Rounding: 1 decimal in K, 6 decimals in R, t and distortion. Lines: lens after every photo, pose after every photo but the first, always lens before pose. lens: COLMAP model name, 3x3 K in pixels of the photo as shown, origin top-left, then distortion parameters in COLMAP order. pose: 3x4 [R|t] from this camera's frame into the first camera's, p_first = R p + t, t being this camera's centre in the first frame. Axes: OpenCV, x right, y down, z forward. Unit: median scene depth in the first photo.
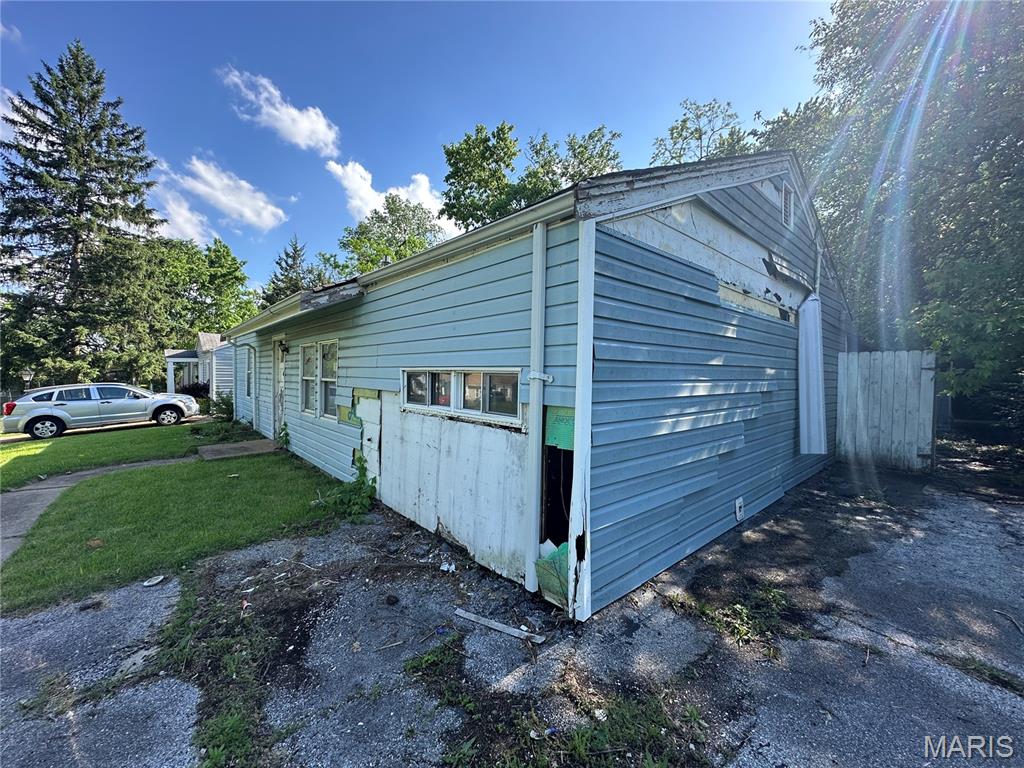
lens RADIAL K [[408.1, 0, 510.4], [0, 408.1, 384.7], [0, 0, 1]] dist [-0.000030, 0.000194]
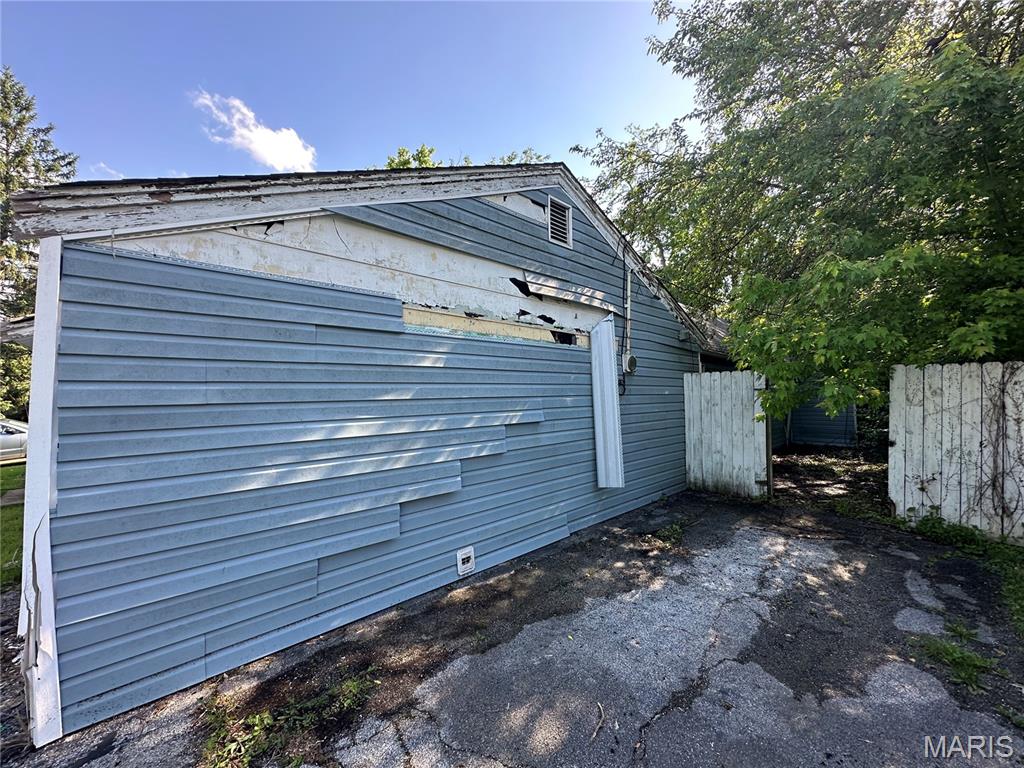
lens RADIAL K [[408.1, 0, 514.1], [0, 408.1, 383.4], [0, 0, 1]] dist [-0.000030, 0.000194]
pose [[0.999417, -0.021407, 0.026598, 0.709151], [0.022669, 0.998586, -0.048082, -0.034024], [-0.025531, 0.048656, 0.998489, 0.113551]]
